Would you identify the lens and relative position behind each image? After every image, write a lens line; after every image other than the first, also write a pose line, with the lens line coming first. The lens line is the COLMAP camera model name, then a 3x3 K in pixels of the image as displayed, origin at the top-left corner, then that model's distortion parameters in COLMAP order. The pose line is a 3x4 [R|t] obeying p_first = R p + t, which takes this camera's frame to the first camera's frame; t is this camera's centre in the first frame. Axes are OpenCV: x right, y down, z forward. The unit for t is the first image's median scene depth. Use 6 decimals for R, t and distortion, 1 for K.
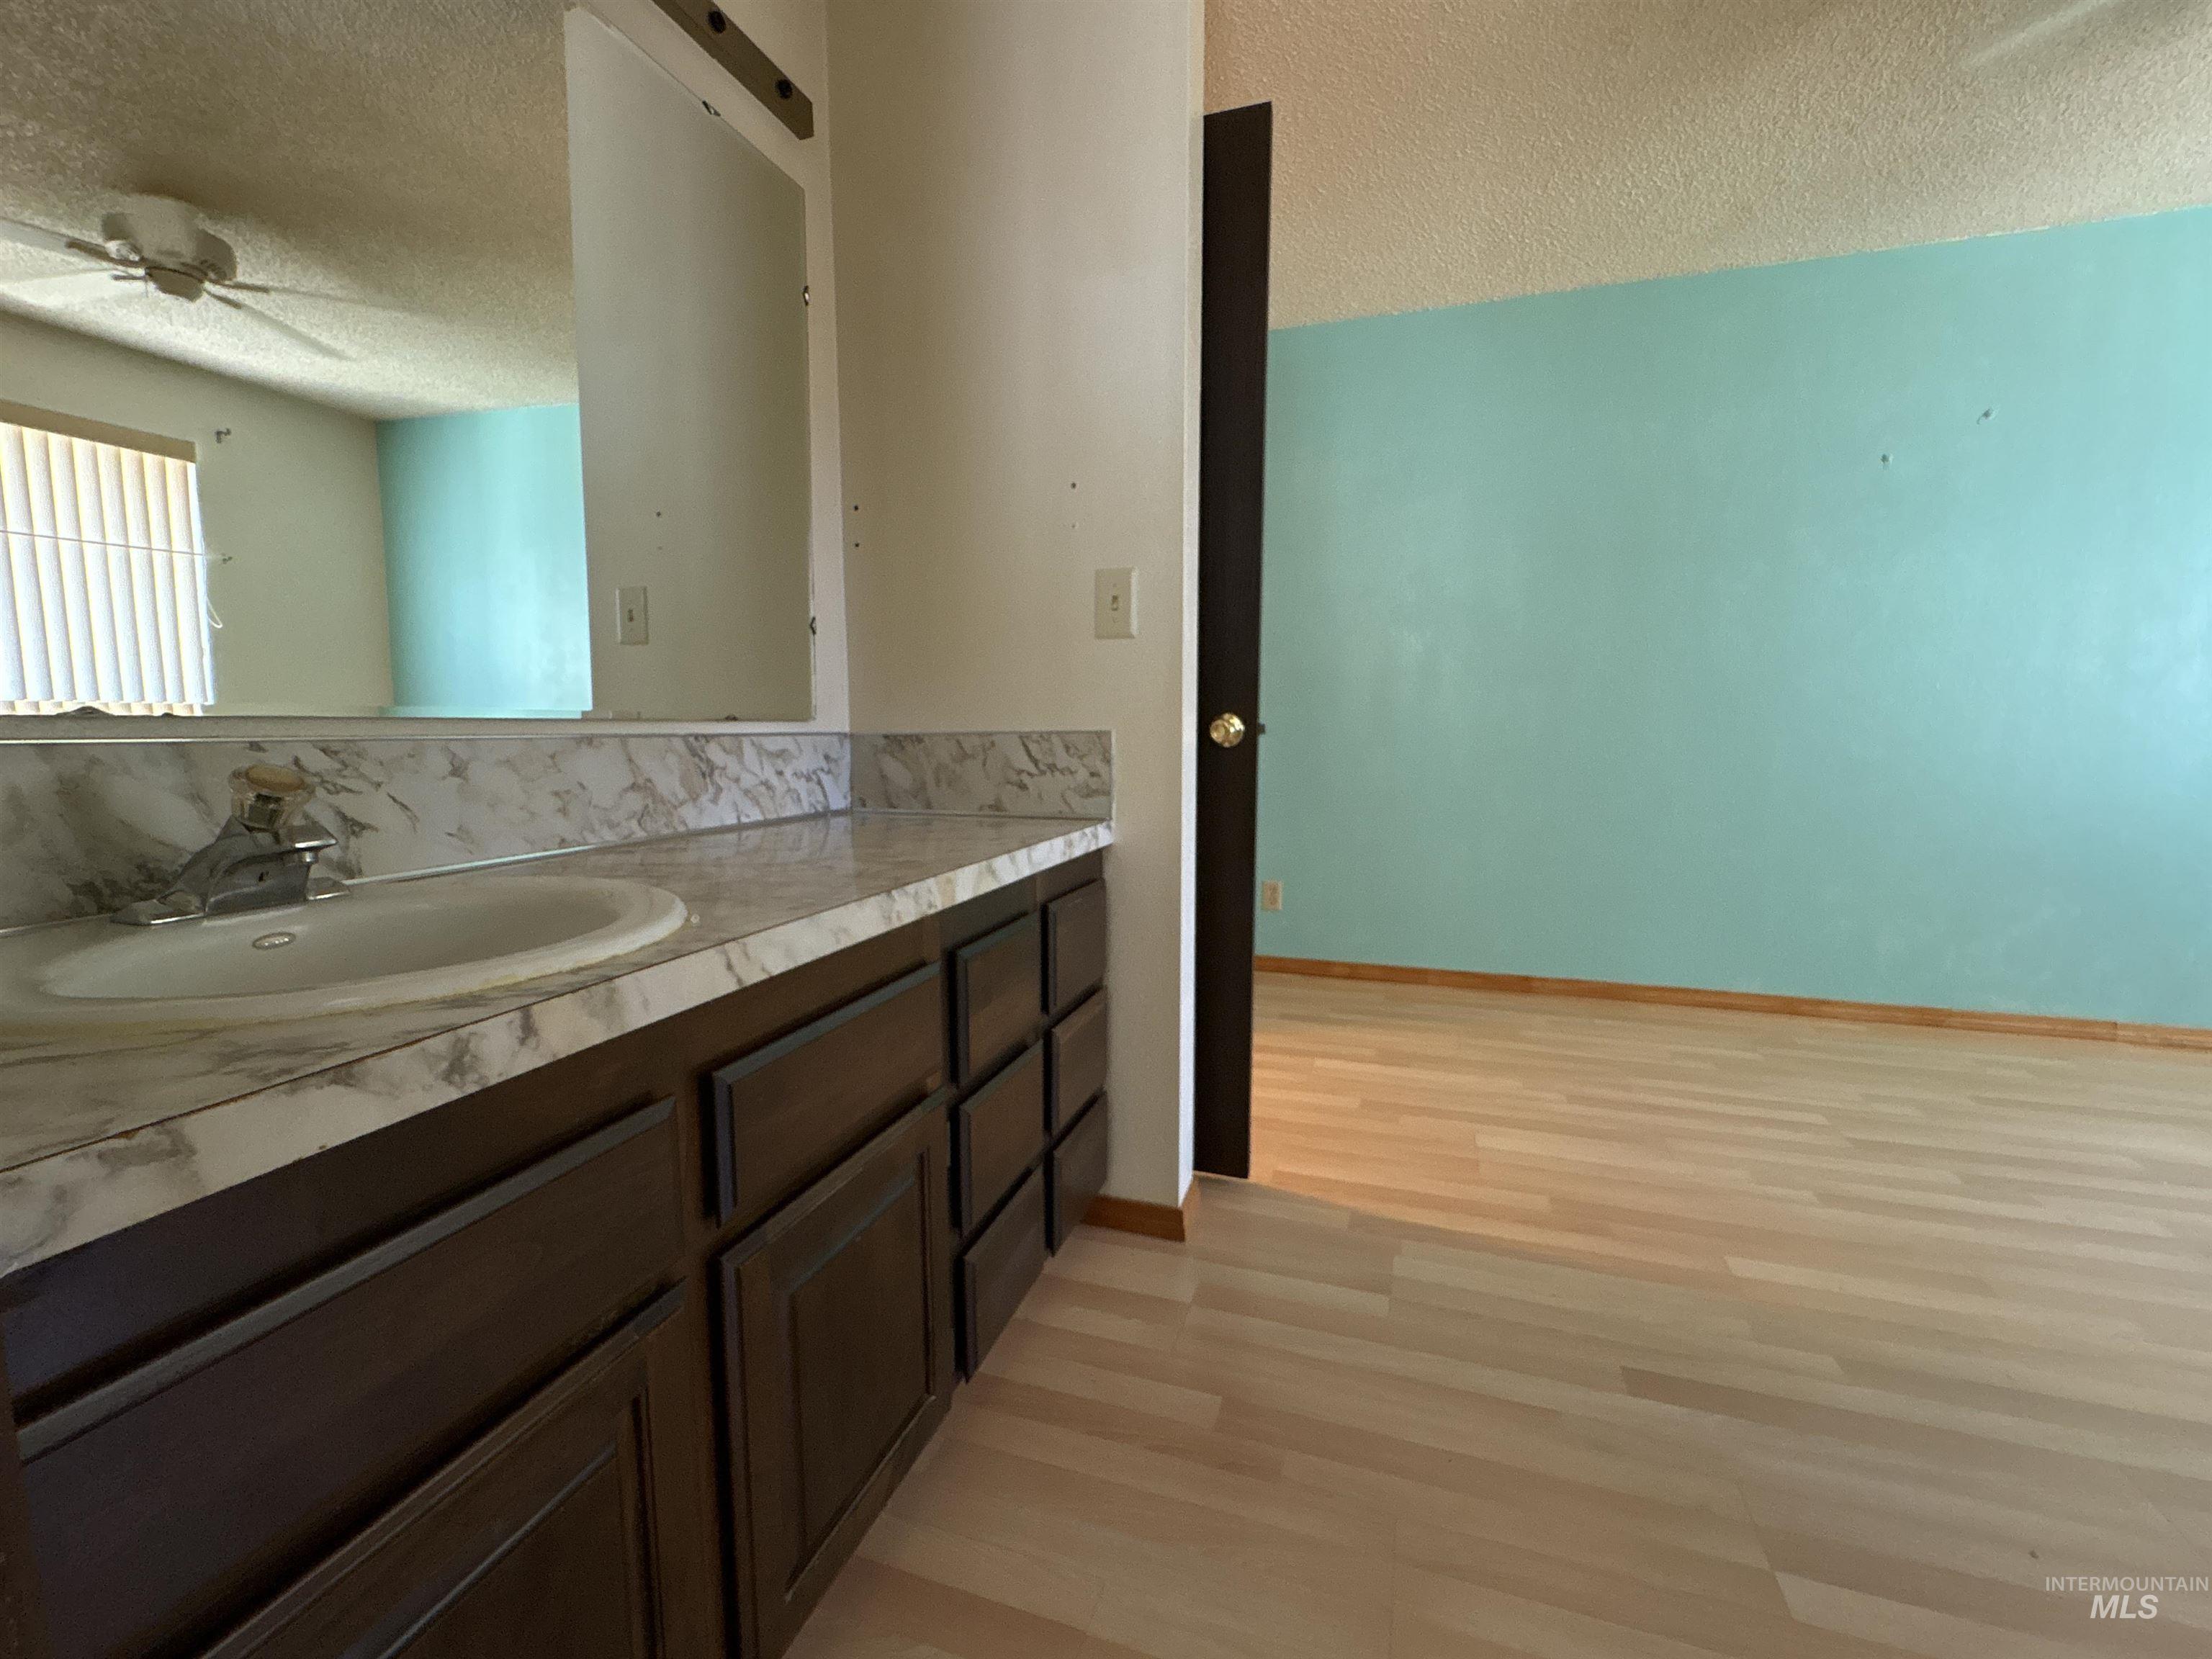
lens RADIAL K [[936.1, 0, 1098.4], [0, 936.1, 824.0], [0, 0, 1]] dist [-0.000061, 0.000089]
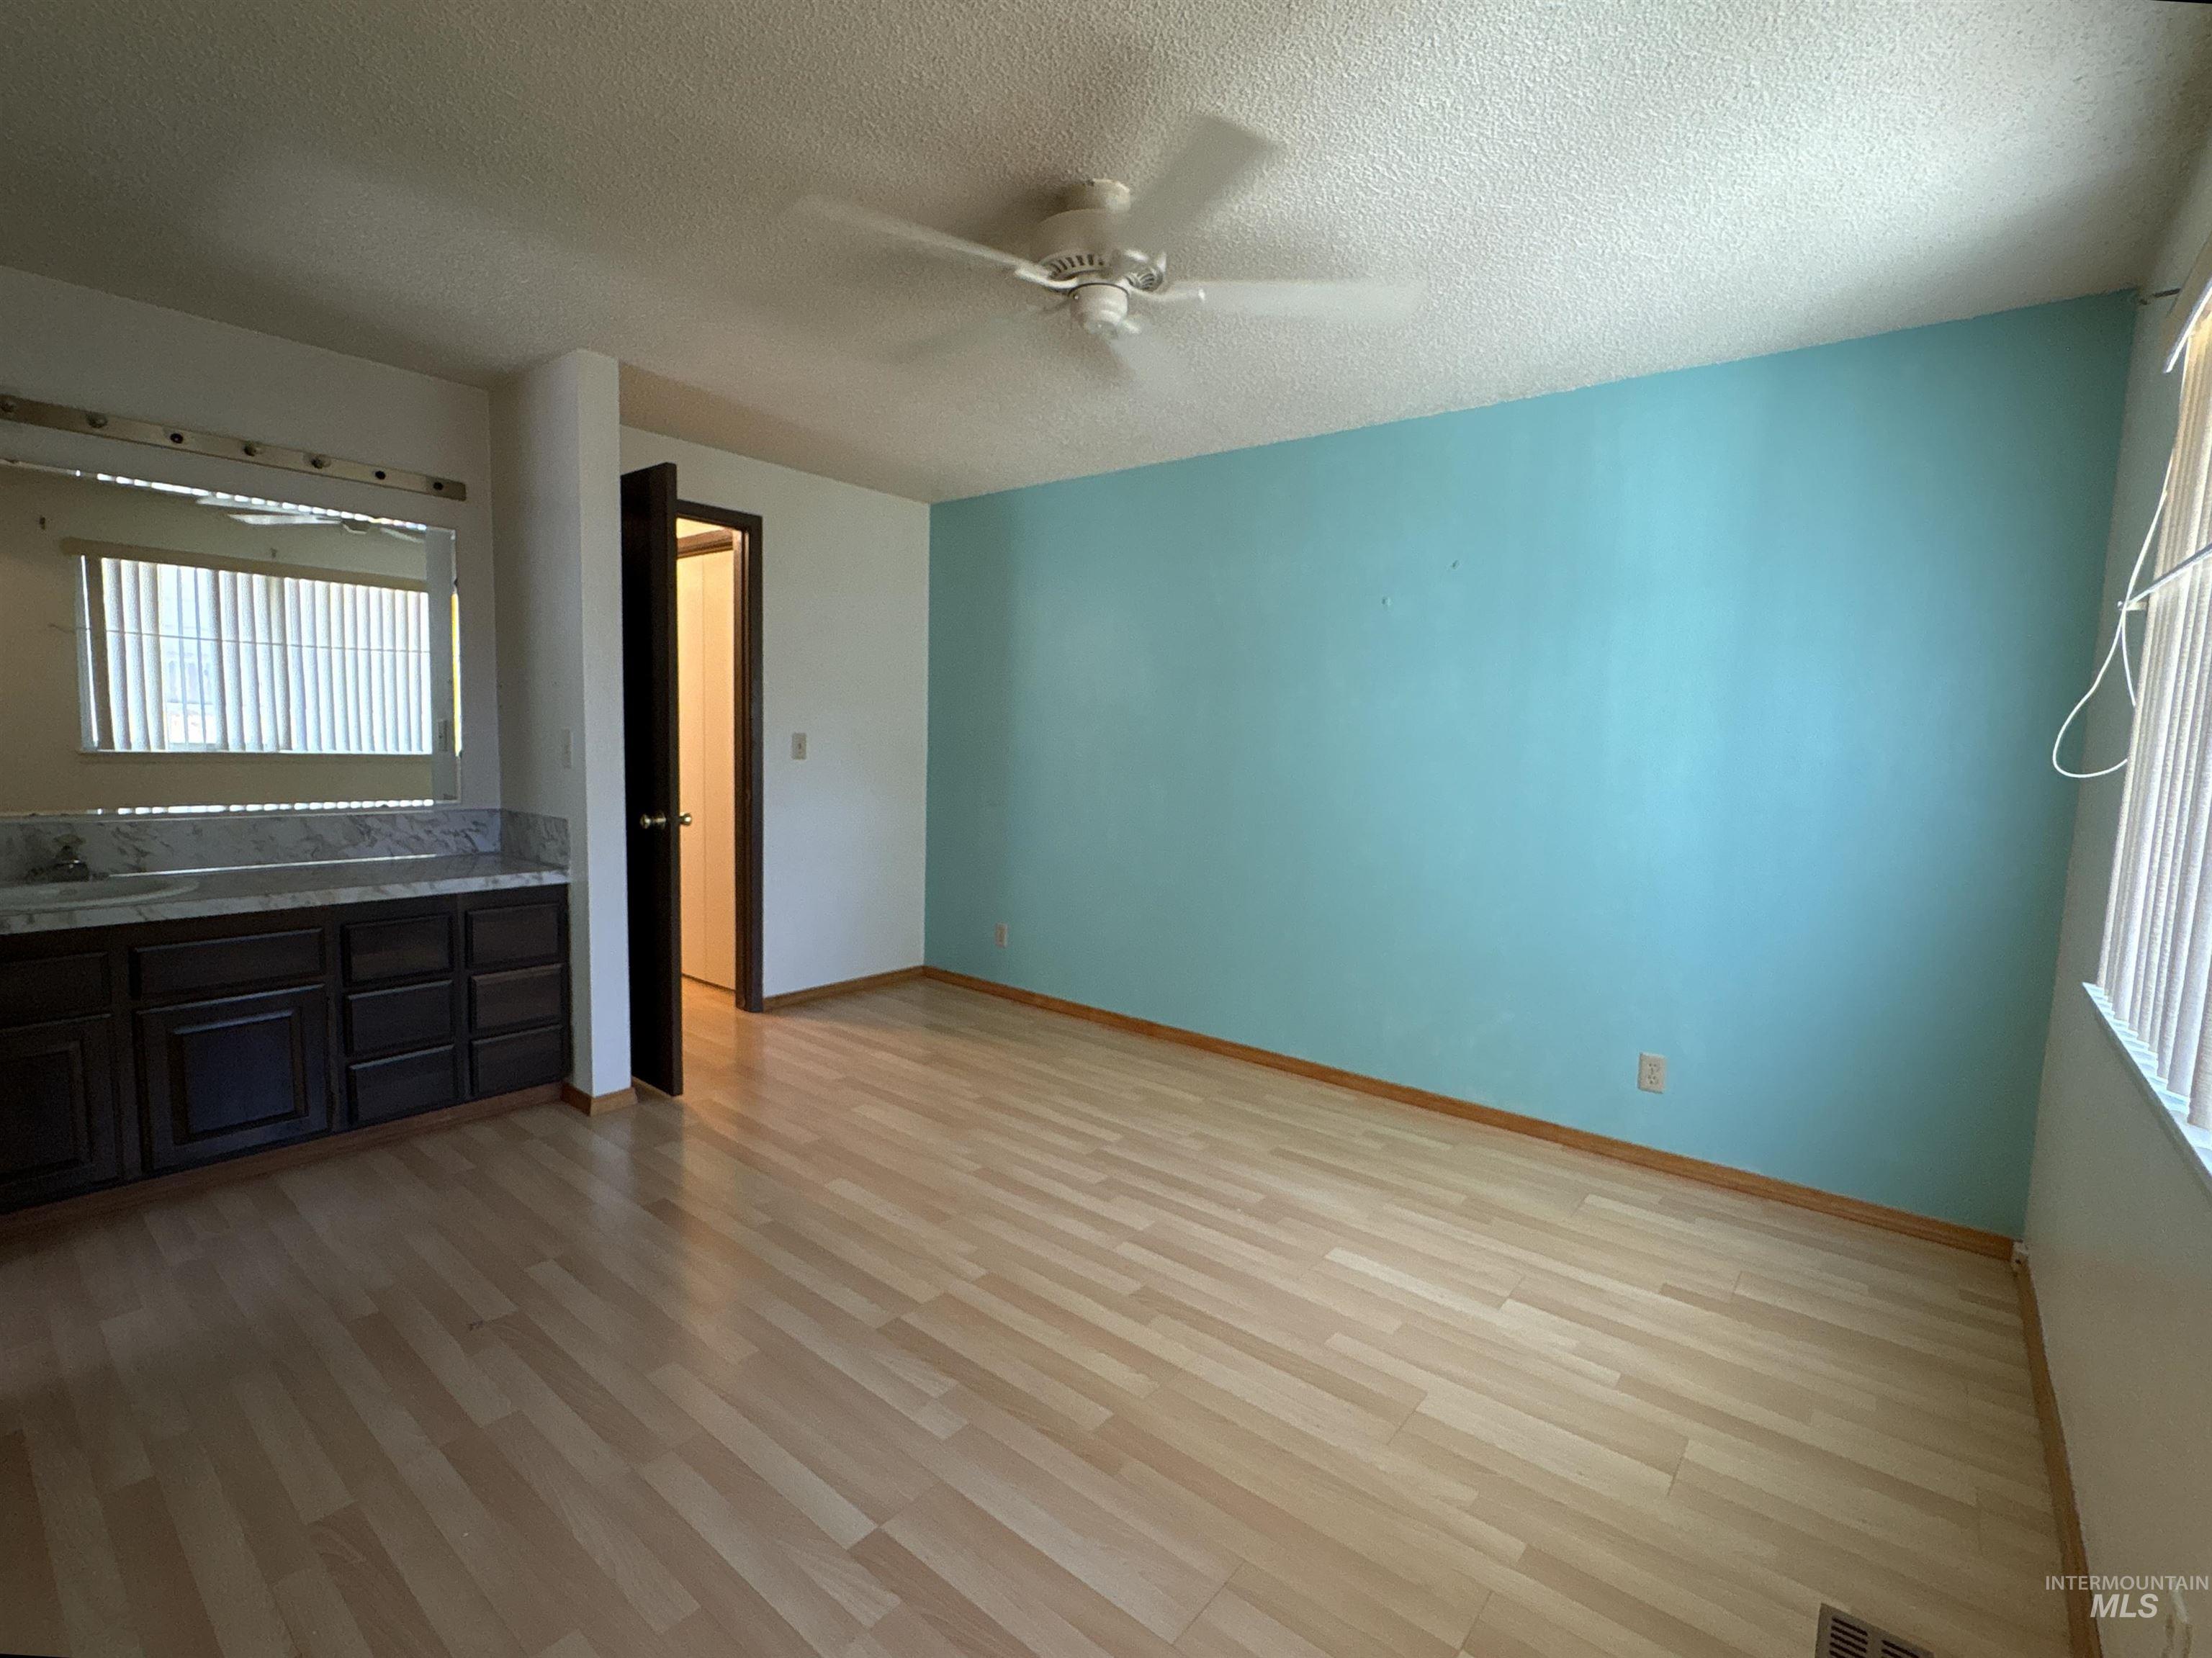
lens RADIAL K [[1009.4, 0, 1116.9], [0, 1009.4, 832.6], [0, 0, 1]] dist [-0.000538, 0.000173]
pose [[0.936569, 0.064244, -0.344546, 1.220908], [-0.068752, 0.997633, -0.000866, -0.107137], [0.343675, 0.024499, 0.938769, -0.324844]]
